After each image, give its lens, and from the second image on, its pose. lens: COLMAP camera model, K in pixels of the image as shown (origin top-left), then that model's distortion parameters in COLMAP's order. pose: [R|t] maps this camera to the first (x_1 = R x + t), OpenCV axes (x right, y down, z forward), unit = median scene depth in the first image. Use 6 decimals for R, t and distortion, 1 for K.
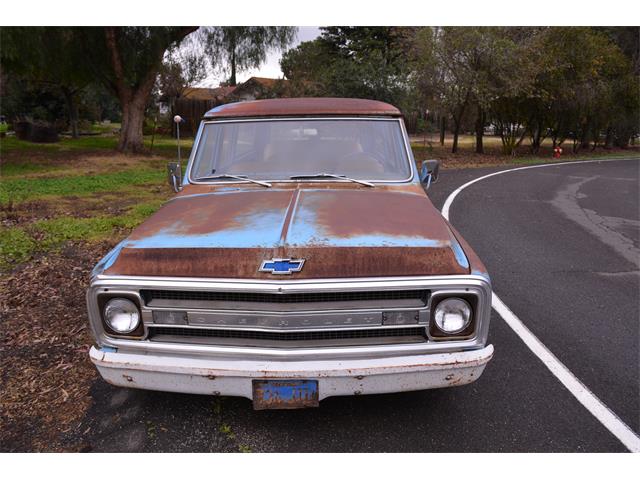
lens RADIAL K [[500.8, 0, 325.4], [0, 500.8, 235.9], [0, 0, 1]] dist [-0.086187, 0.016257]
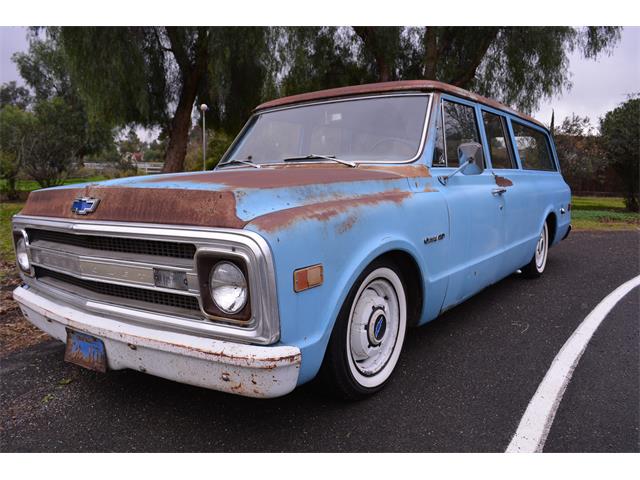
lens RADIAL K [[500.8, 0, 340.1], [0, 500.8, 244.1], [0, 0, 1]] dist [-0.086187, 0.016257]
pose [[0.833052, 0.068024, -0.548997, 0.700282], [-0.128150, 0.989146, -0.071894, 0.115439], [0.538147, 0.130245, 0.832727, 0.427093]]
